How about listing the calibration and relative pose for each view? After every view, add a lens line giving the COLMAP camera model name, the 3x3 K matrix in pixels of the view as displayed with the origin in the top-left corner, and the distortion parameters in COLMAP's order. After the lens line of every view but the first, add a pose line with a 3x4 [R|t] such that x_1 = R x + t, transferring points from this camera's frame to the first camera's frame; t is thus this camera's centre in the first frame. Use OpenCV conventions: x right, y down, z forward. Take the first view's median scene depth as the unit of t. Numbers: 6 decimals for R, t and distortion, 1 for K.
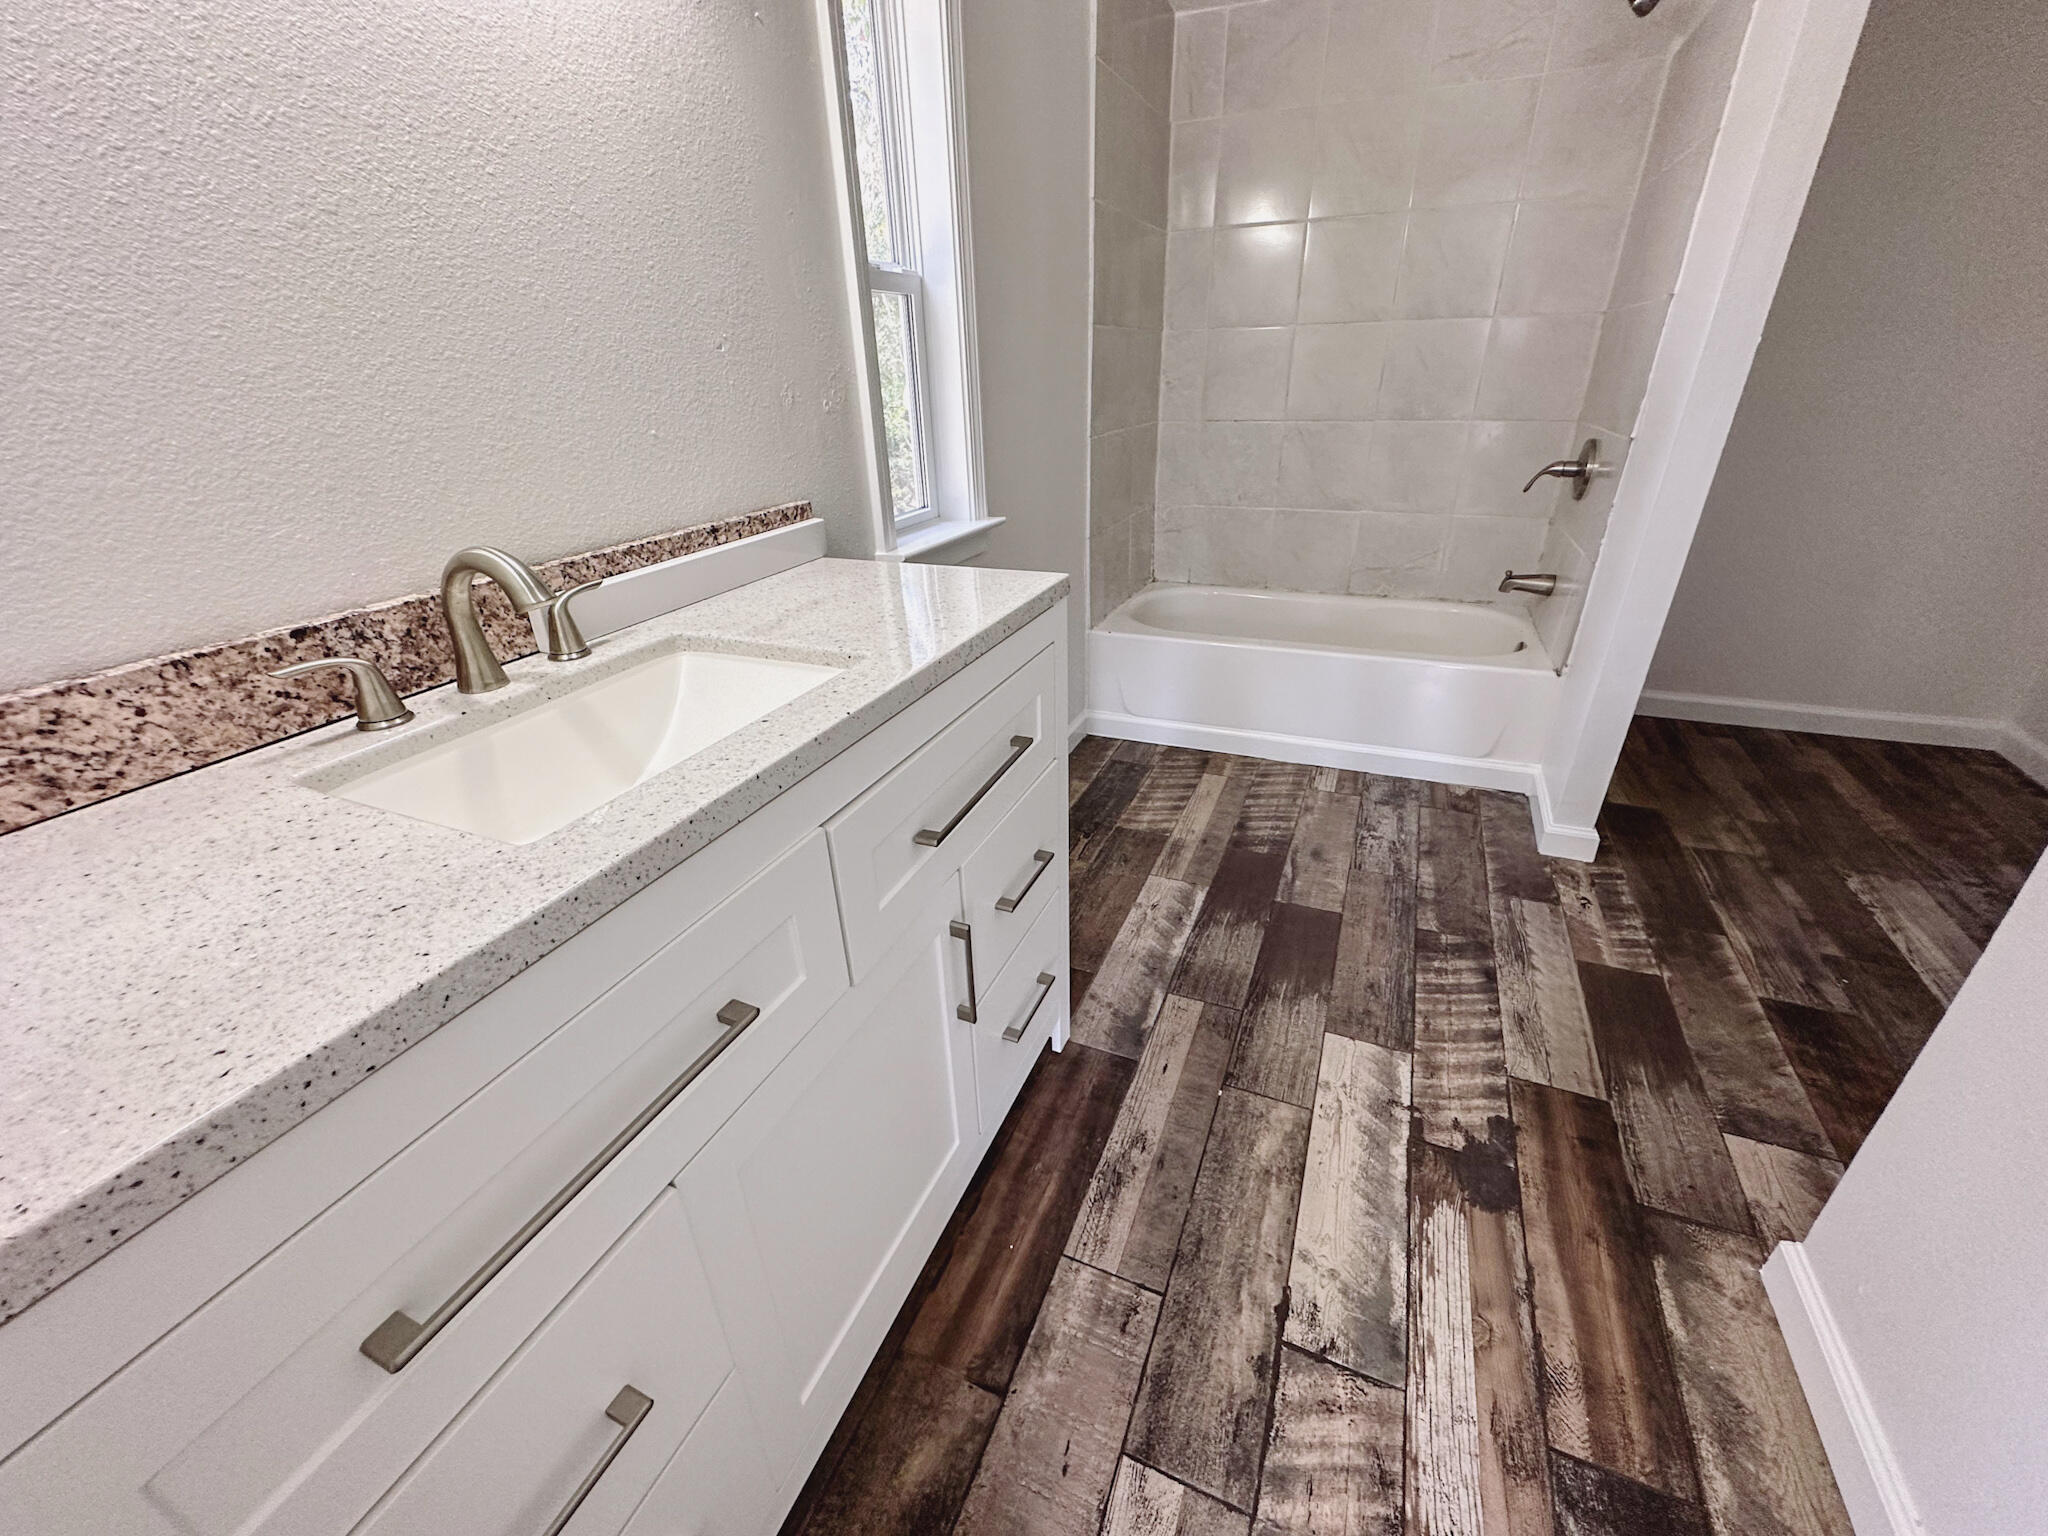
lens RADIAL K [[817.1, 0, 1022.3], [0, 817.1, 771.1], [0, 0, 1]] dist [-0.002737, 0.000399]
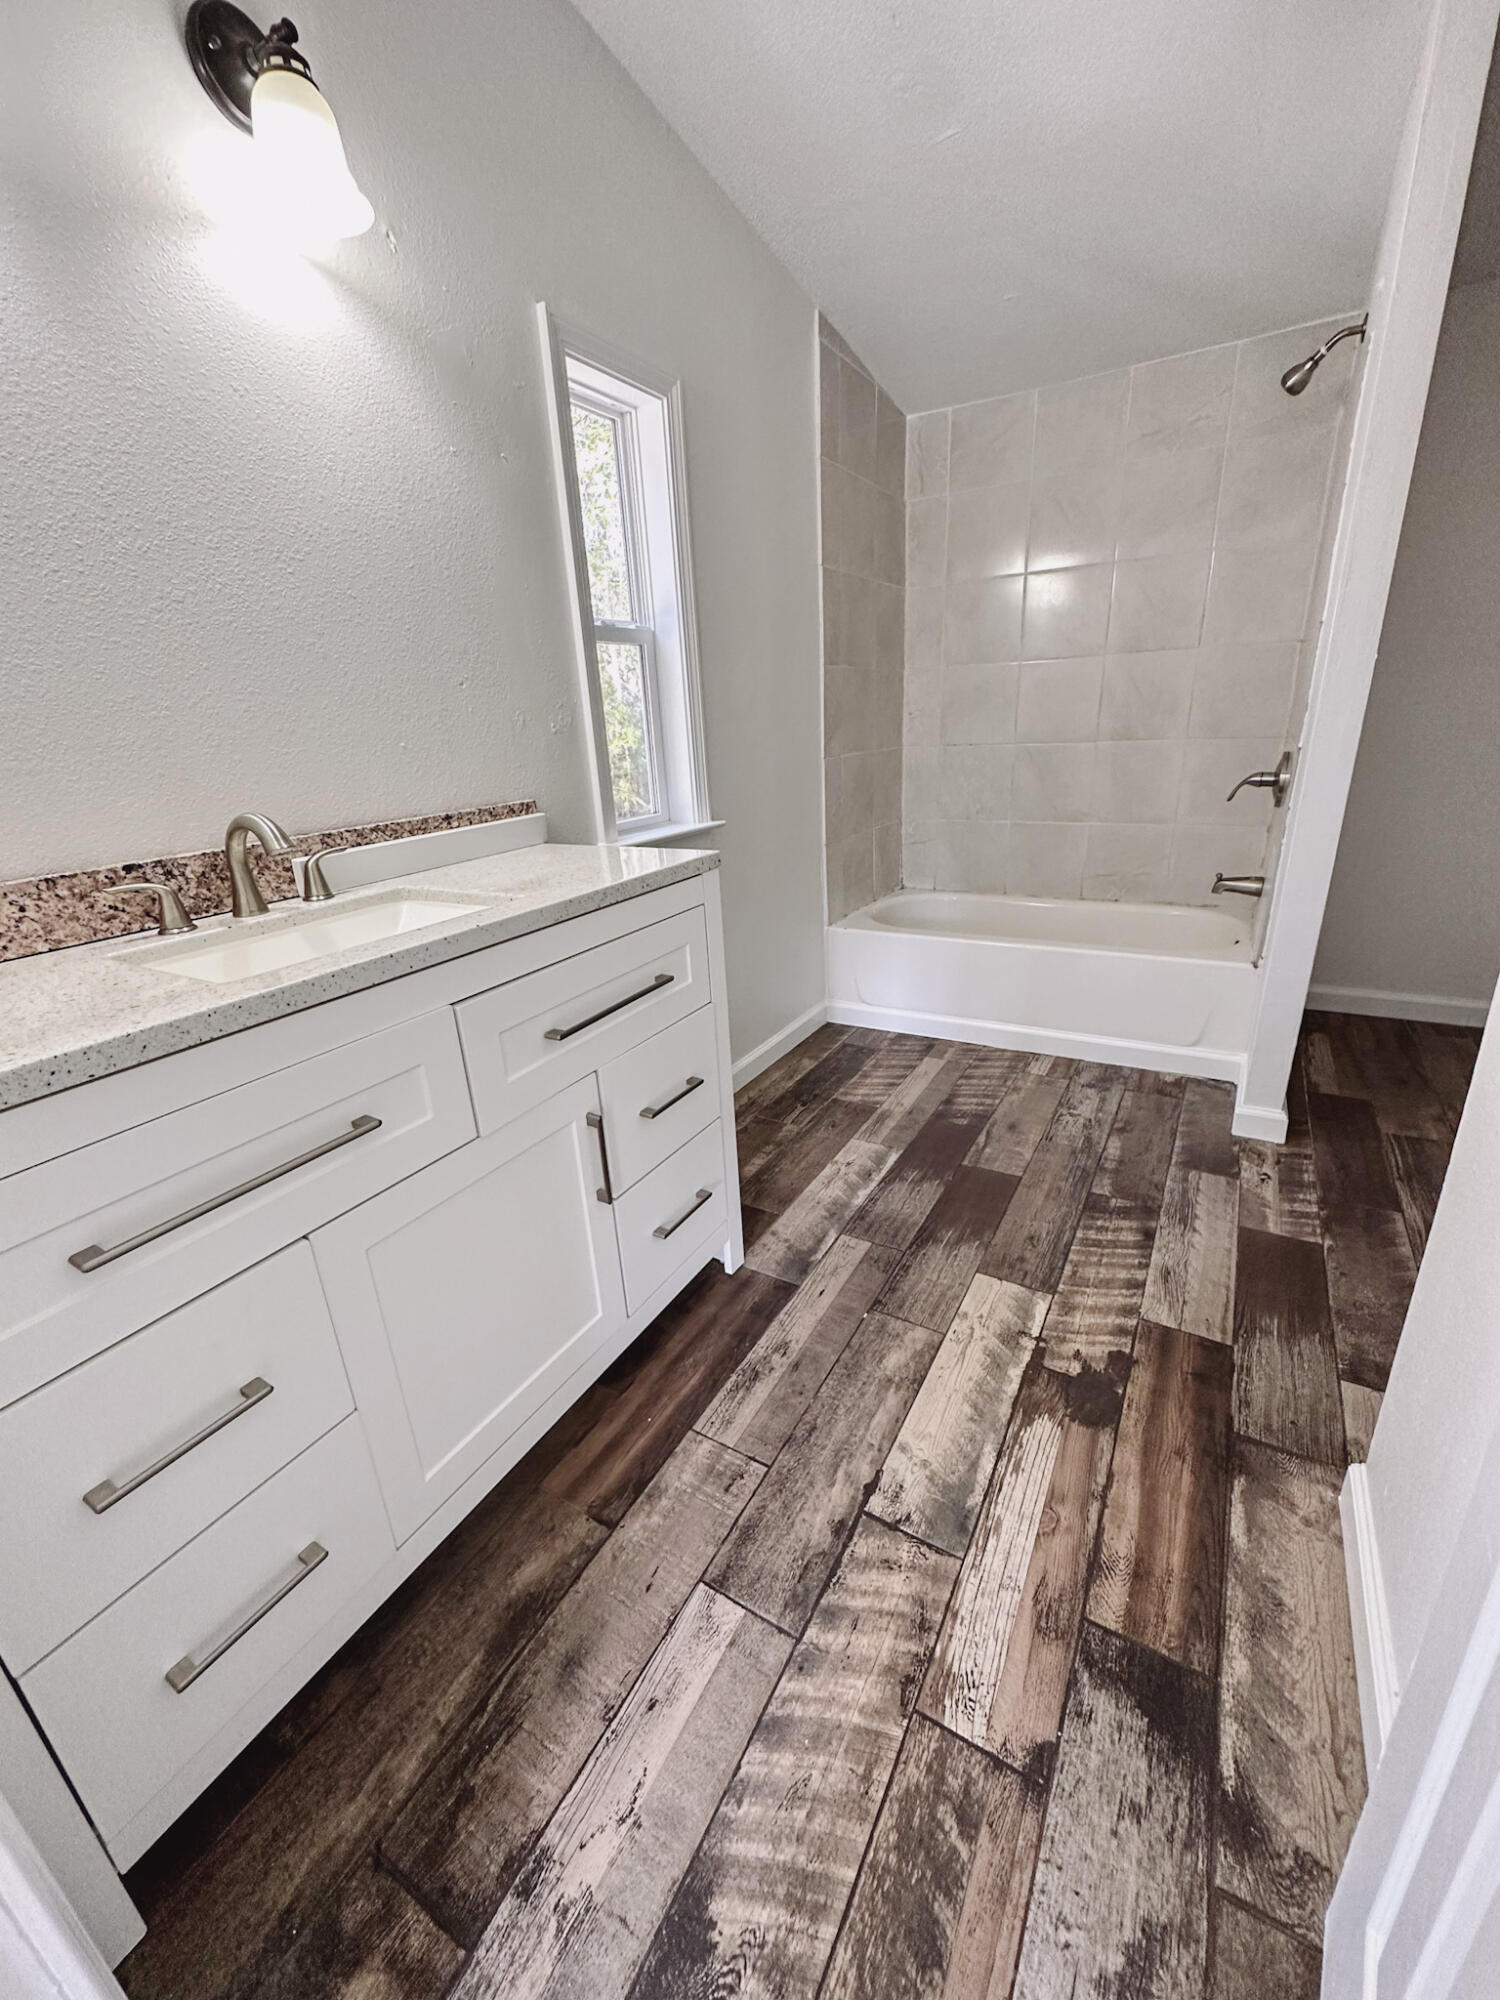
lens RADIAL K [[797.9, 0, 748.2], [0, 797.9, 1000.7], [0, 0, 1]] dist [-0.002737, 0.000399]
pose [[0.991915, 0.021810, -0.125016, 0.221672], [-0.035780, 0.993220, -0.110610, 0.100821], [0.121756, 0.114189, 0.985970, -0.140743]]
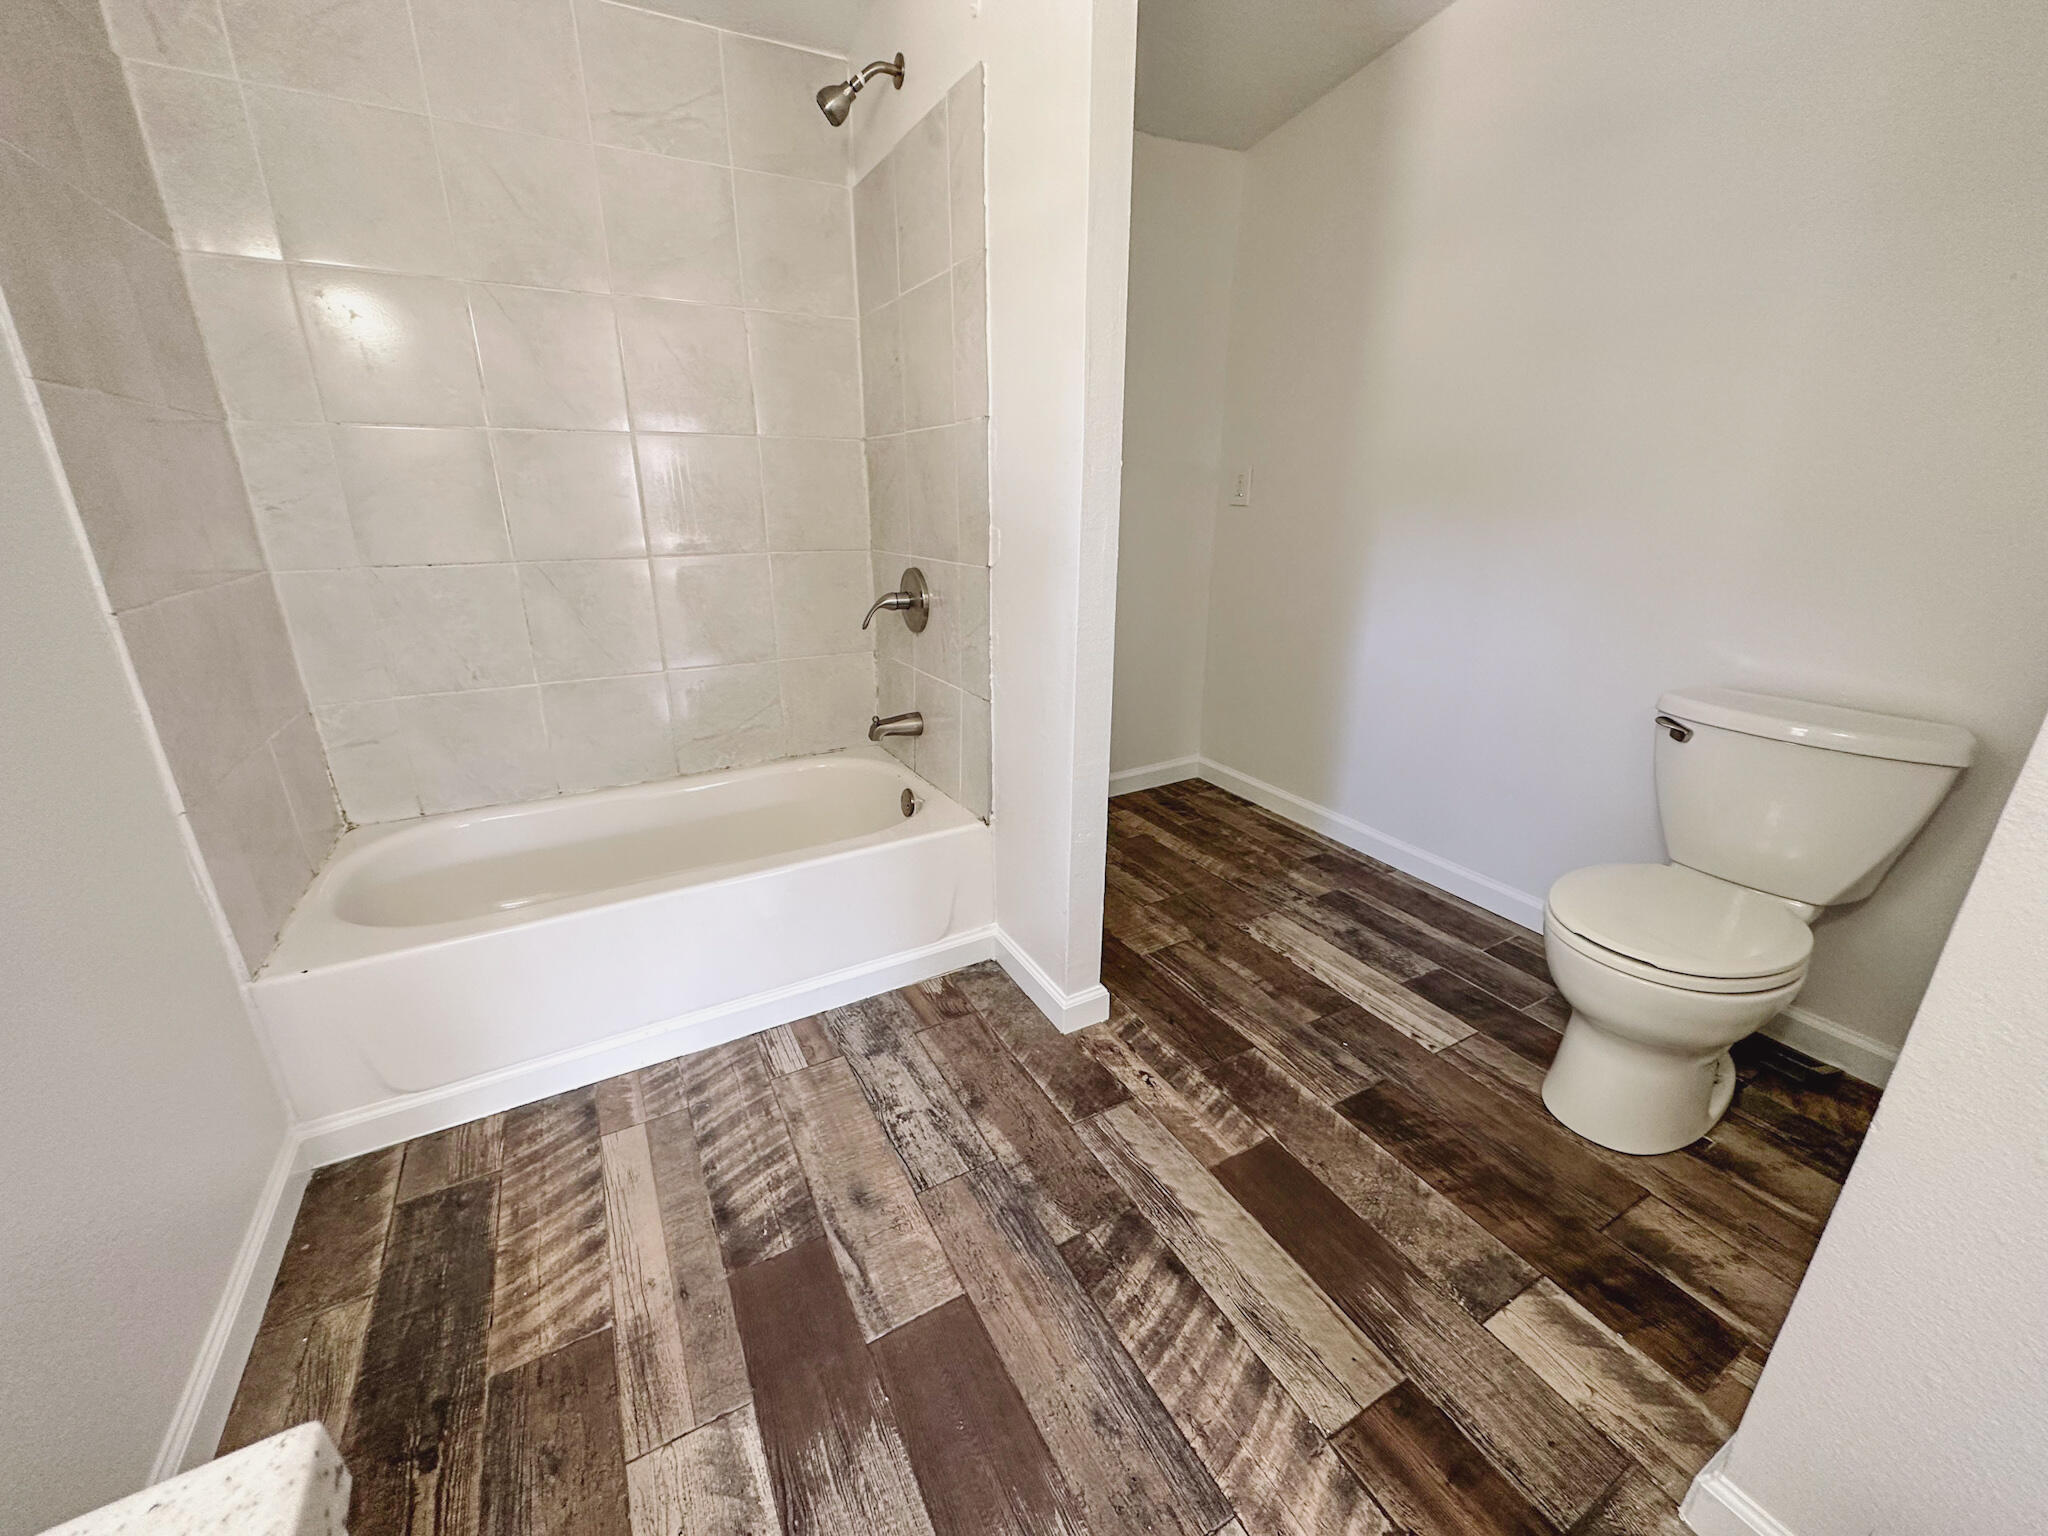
lens RADIAL K [[817.1, 0, 1022.3], [0, 817.1, 771.1], [0, 0, 1]] dist [-0.002737, 0.000399]
pose [[0.605303, -0.235728, 0.760290, 0.041759], [0.340269, 0.940103, 0.020574, -0.284514], [-0.719600, 0.246249, 0.649258, 0.625340]]
